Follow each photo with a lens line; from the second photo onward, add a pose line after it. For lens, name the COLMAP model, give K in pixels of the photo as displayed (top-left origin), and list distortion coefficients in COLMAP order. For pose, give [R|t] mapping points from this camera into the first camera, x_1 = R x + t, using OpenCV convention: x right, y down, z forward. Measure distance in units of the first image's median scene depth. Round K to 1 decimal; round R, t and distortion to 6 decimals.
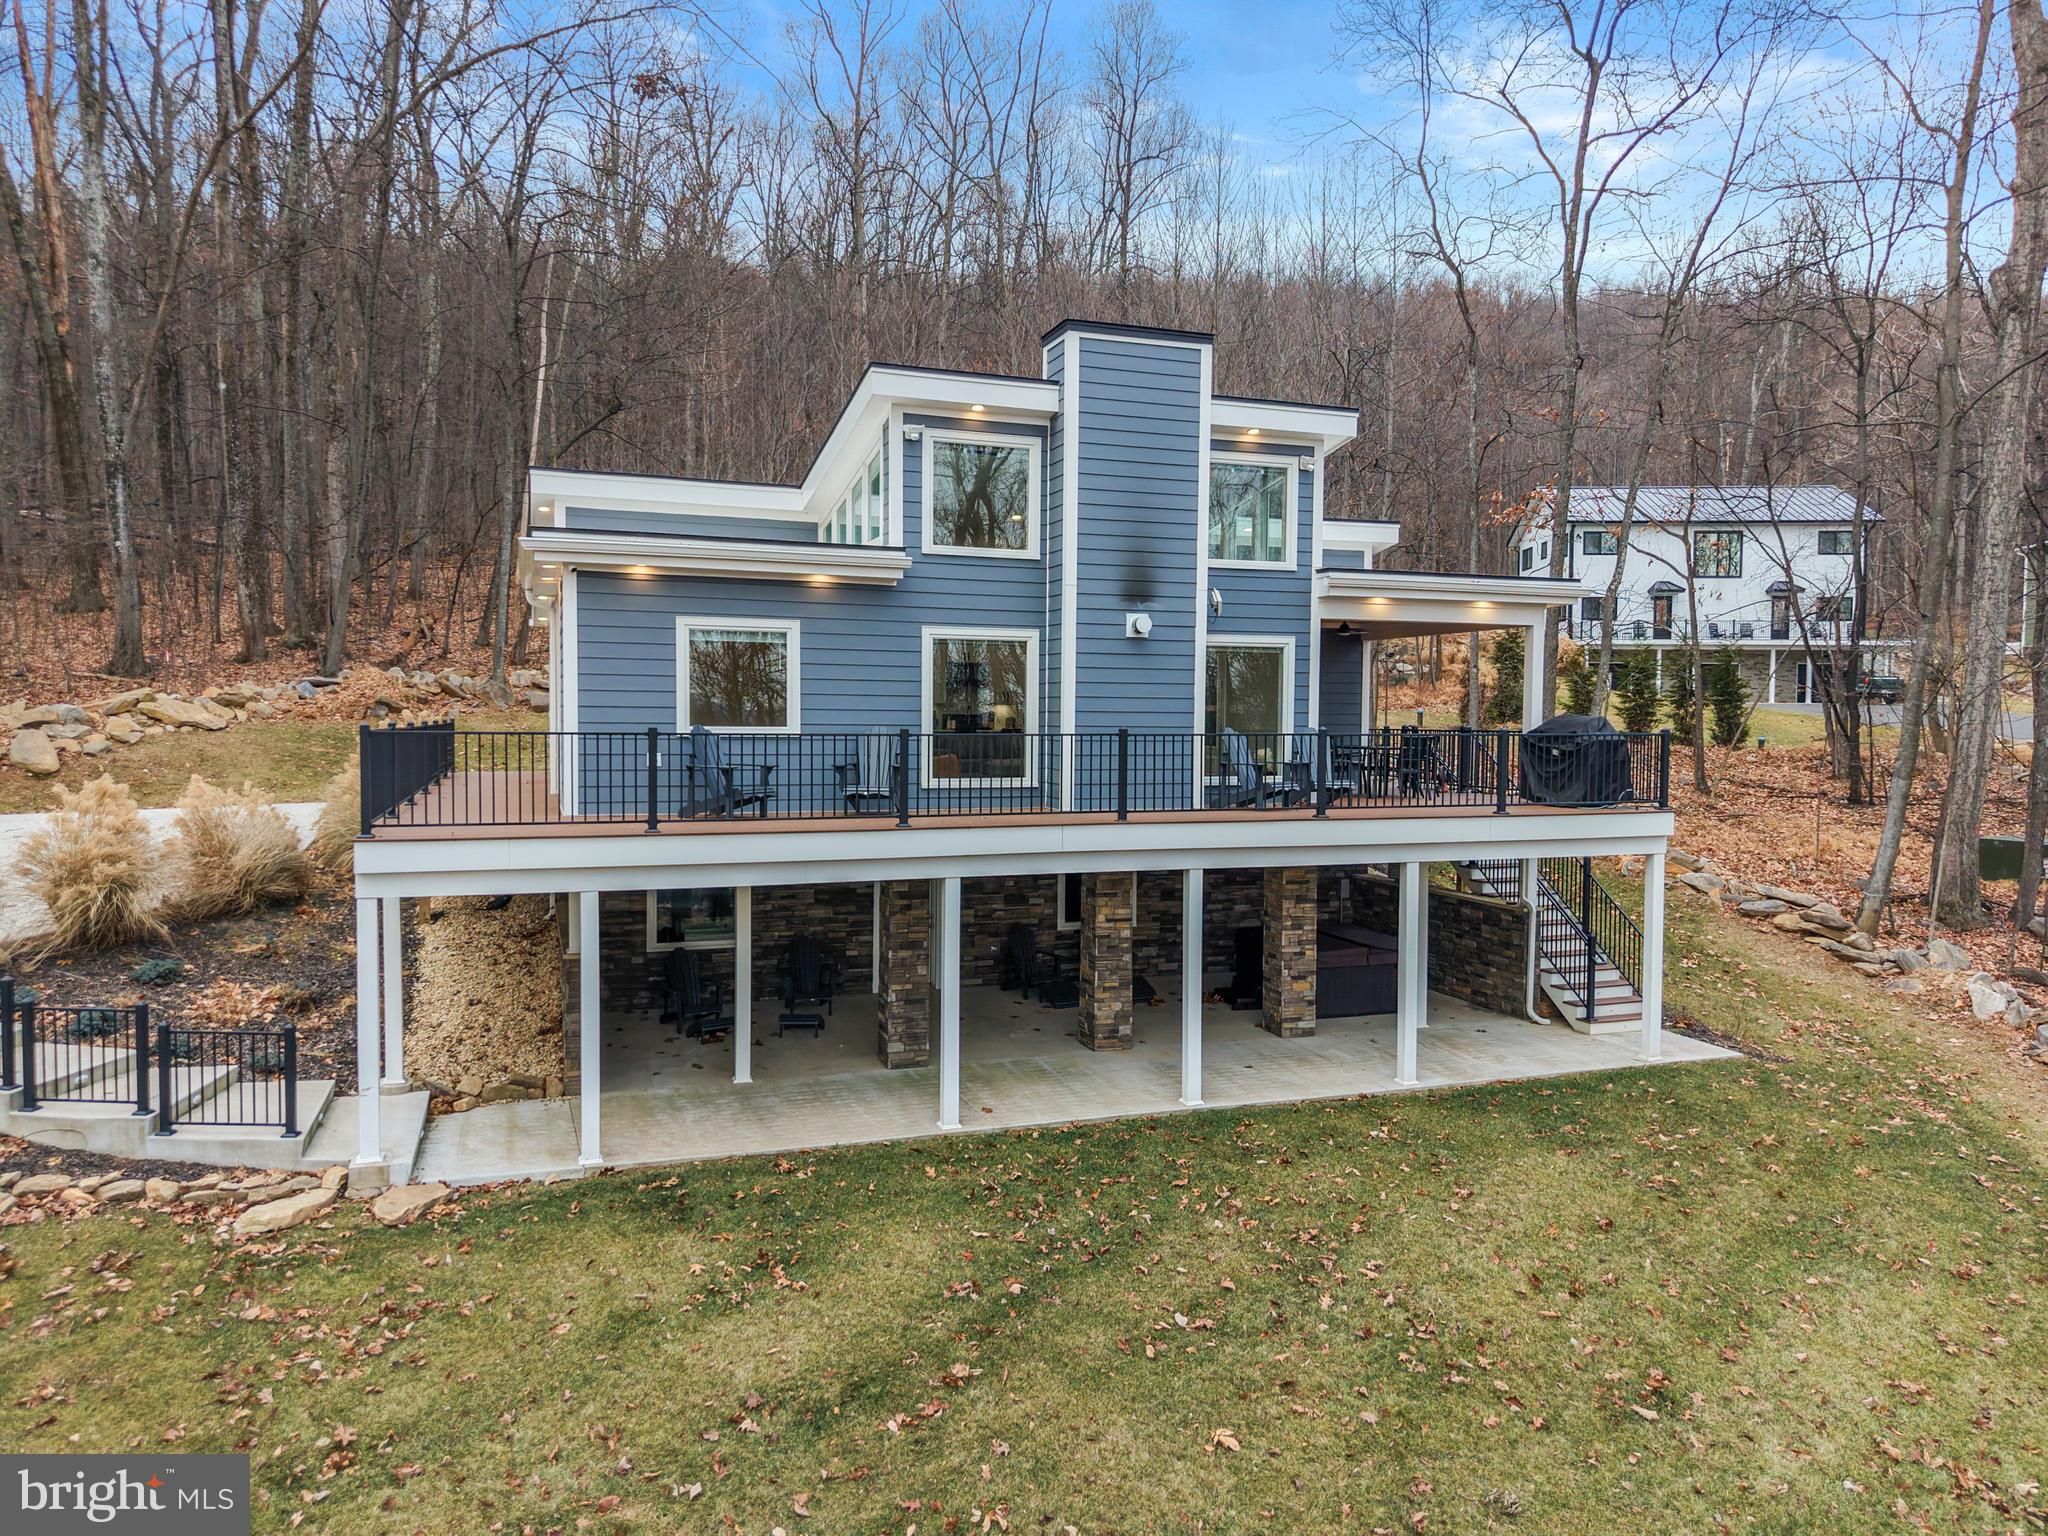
lens RADIAL K [[1370.9, 0, 1020.2], [0, 1370.9, 769.4], [0, 0, 1]] dist [0.016758, -0.012941]
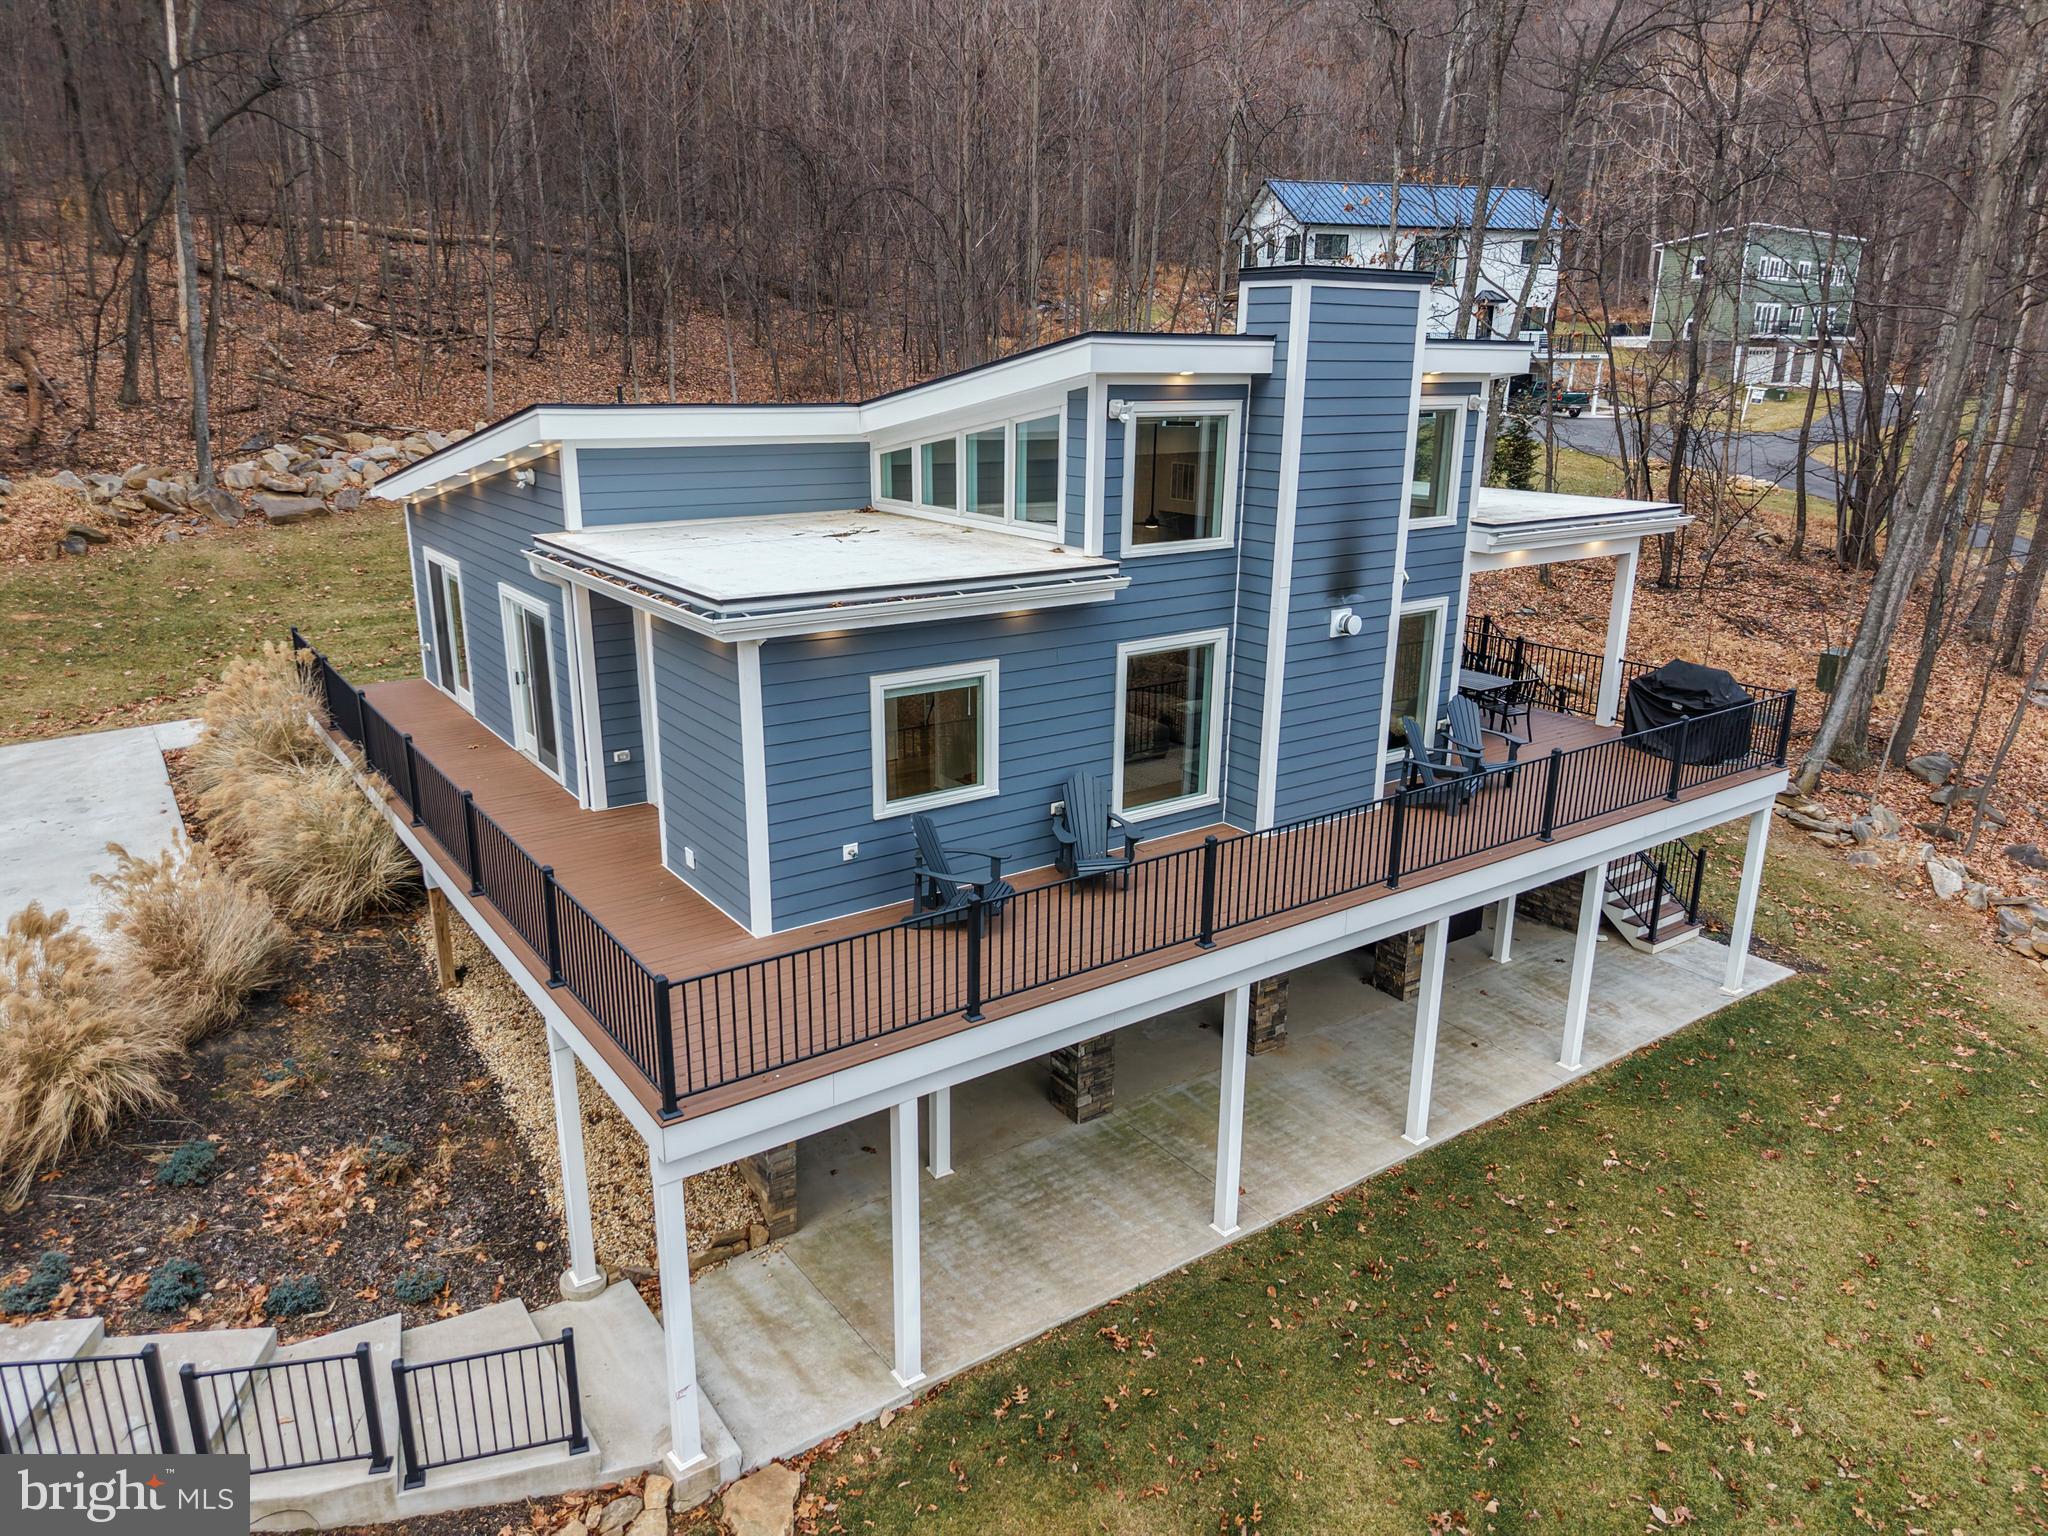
lens RADIAL K [[1370.9, 0, 1020.2], [0, 1370.9, 769.4], [0, 0, 1]] dist [0.016758, -0.012941]
pose [[0.962902, -0.076928, 0.258652, -0.361111], [0.009071, 0.967191, 0.253889, -0.249356], [-0.269697, -0.242124, 0.932008, 0.219705]]
